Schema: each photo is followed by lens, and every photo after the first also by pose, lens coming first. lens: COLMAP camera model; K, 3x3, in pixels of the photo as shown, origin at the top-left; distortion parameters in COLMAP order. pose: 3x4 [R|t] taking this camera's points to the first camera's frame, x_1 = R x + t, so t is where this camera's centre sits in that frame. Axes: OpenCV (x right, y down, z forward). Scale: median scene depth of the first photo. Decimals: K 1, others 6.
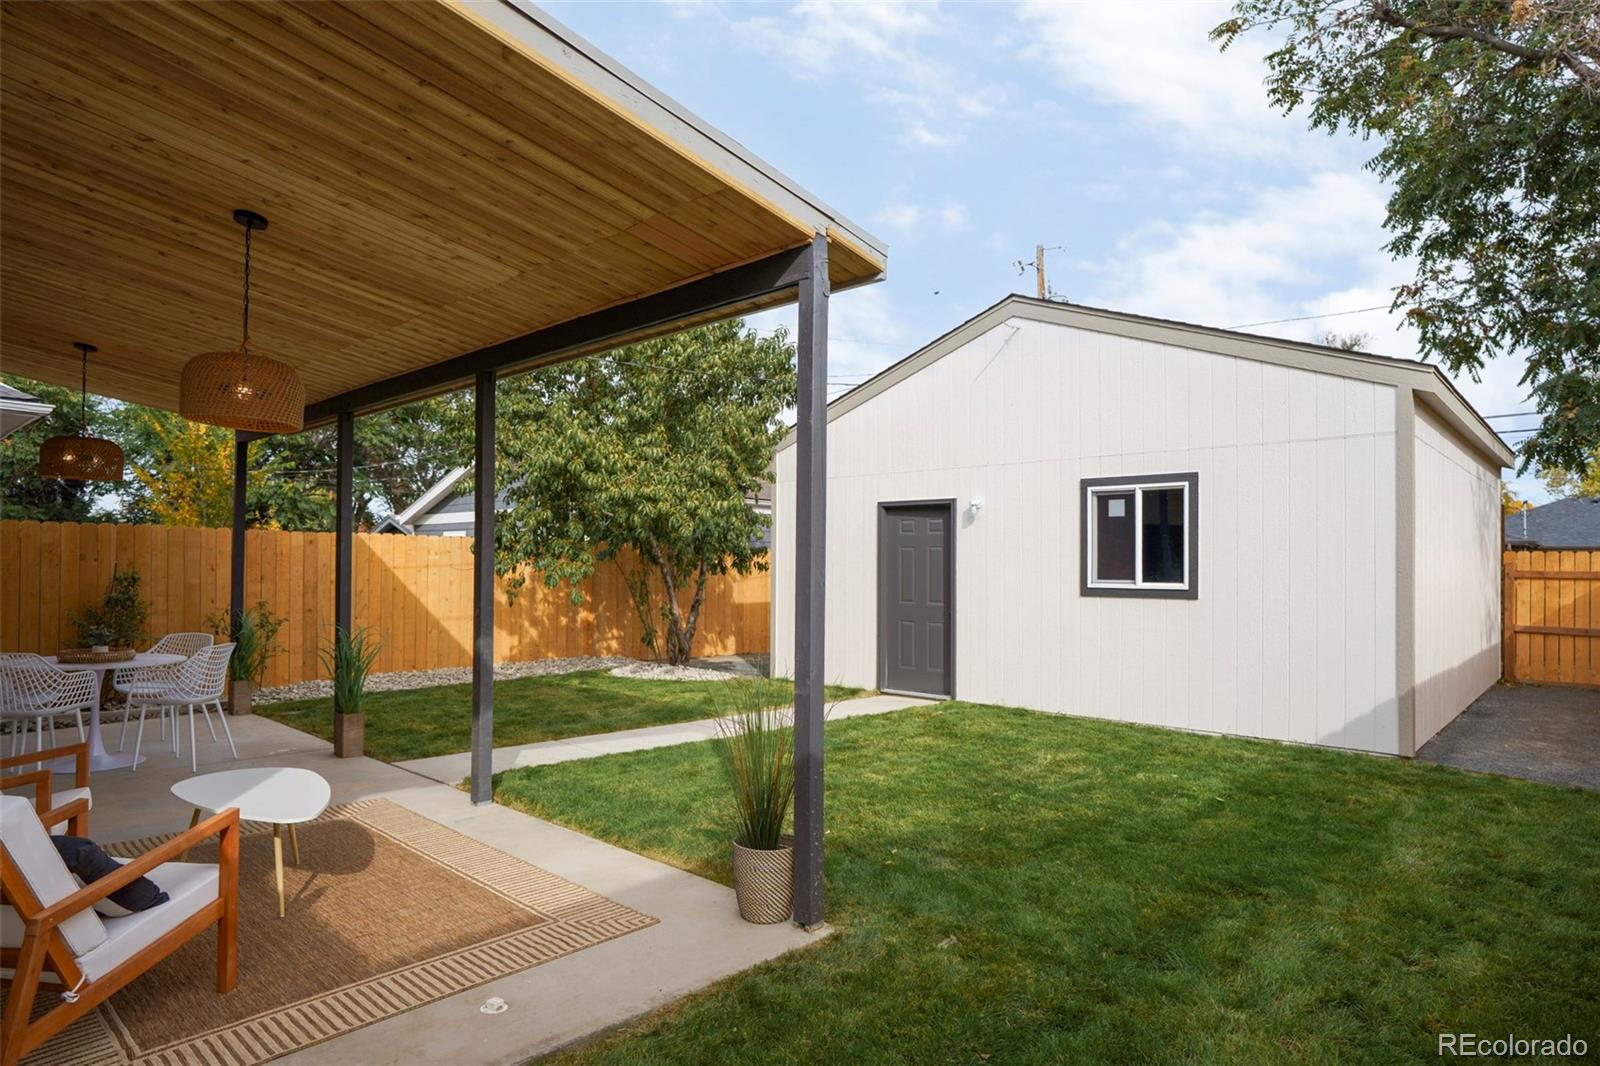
lens RADIAL K [[915.2, 0, 802.3], [0, 915.2, 549.2], [0, 0, 1]] dist [-0.014843, 0.005597]
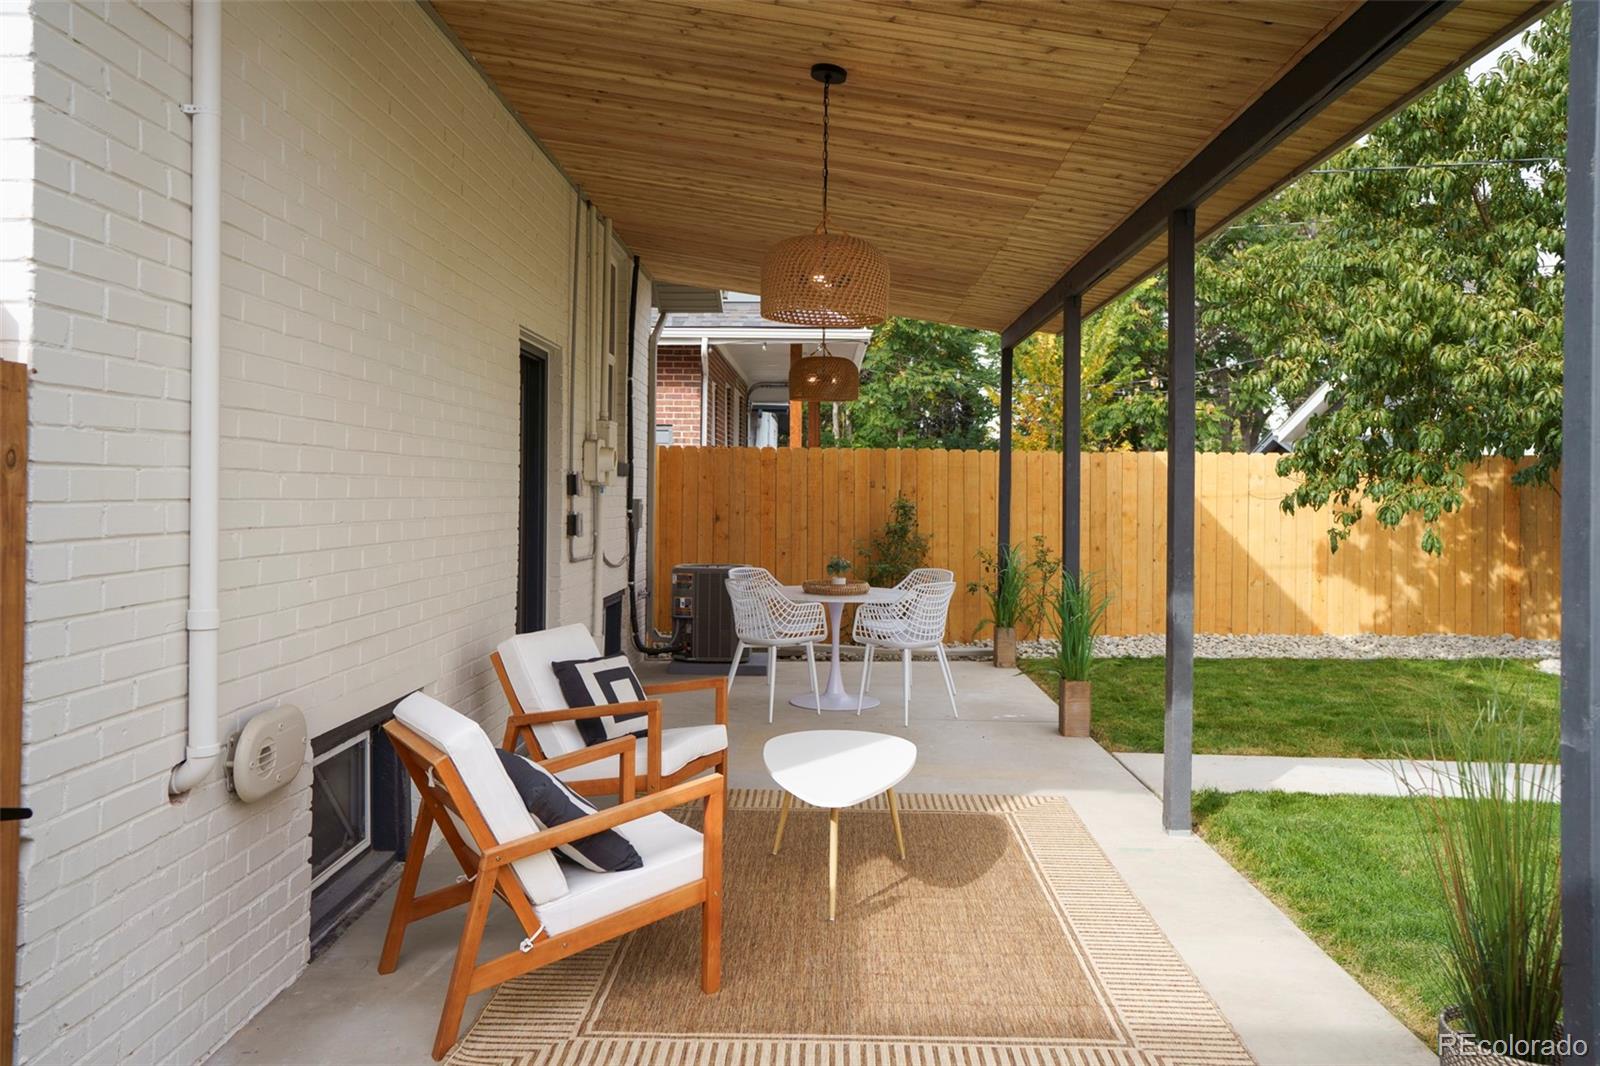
lens RADIAL K [[1176.9, 0, 761.1], [0, 1176.9, 472.8], [0, 0, 1]] dist [-0.023241, 0.026614]
pose [[0.650439, -0.014307, -0.759424, 0.122007], [0.012075, 0.999891, -0.008495, 0.009602], [0.759463, -0.003645, 0.650541, 0.181216]]
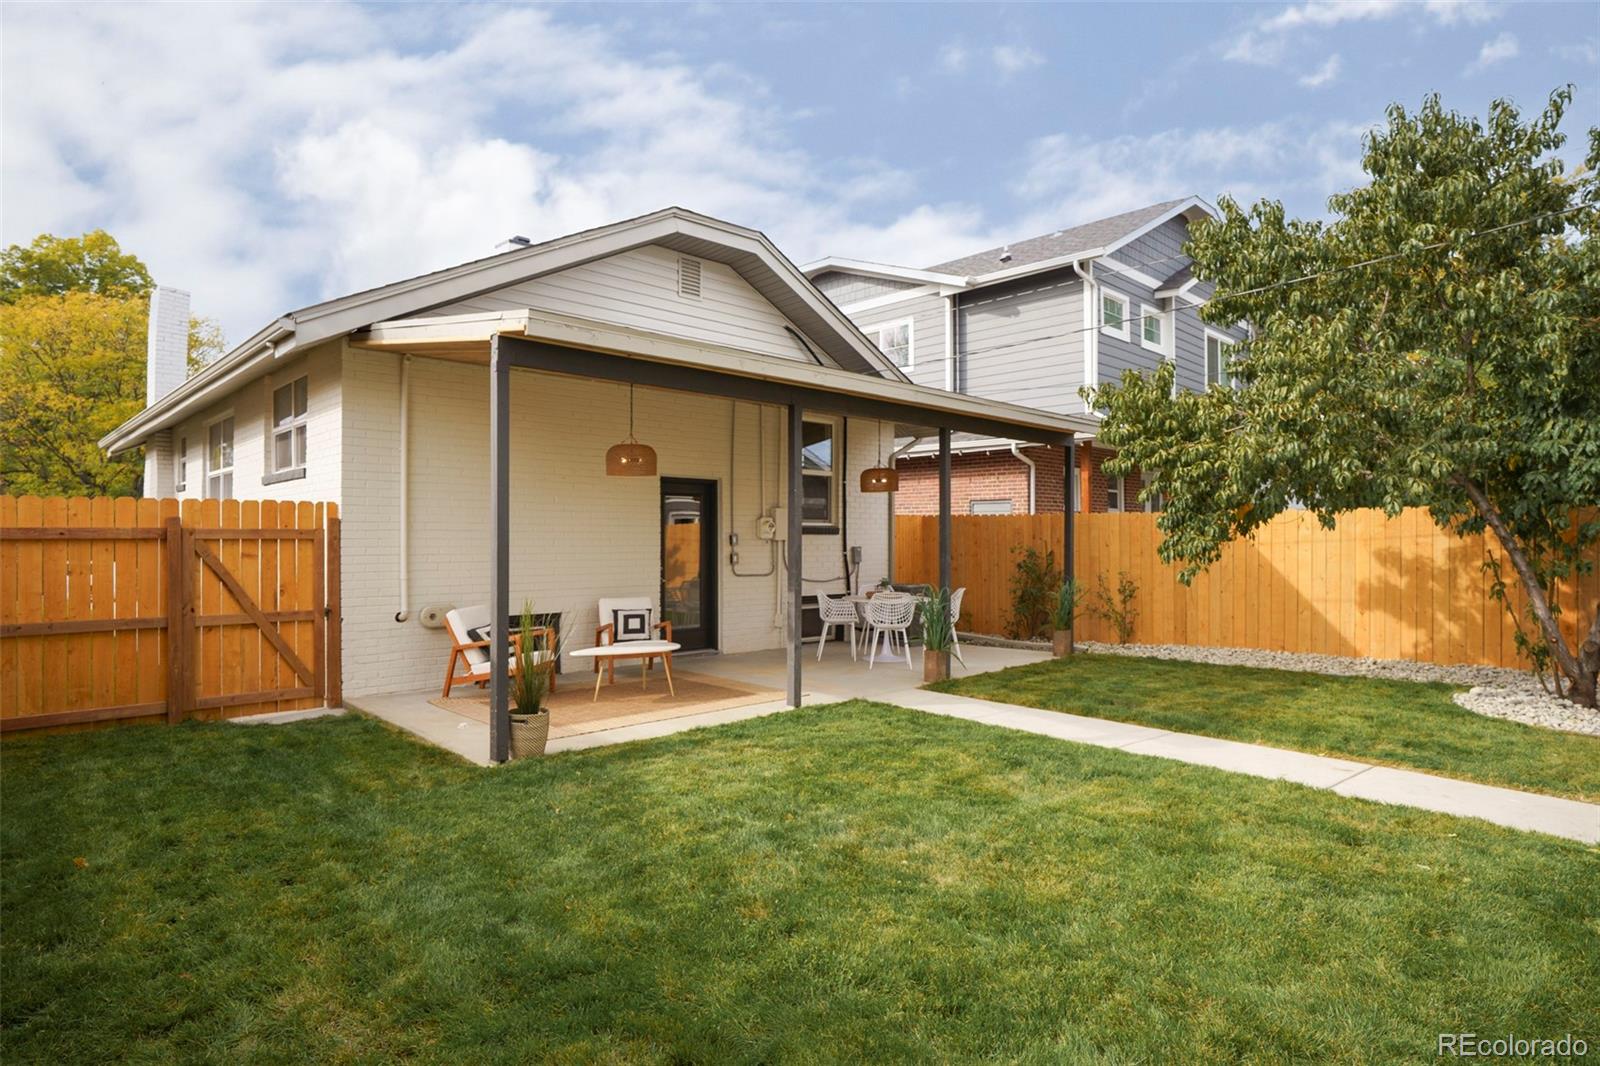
lens RADIAL K [[915.2, 0, 812.4], [0, 915.2, 536.2], [0, 0, 1]] dist [-0.014843, 0.005597]
pose [[-0.065911, -0.010216, -0.997773, 1.213591], [0.019025, 0.999753, -0.011493, 0.029903], [0.997644, -0.019740, -0.065700, 1.247972]]
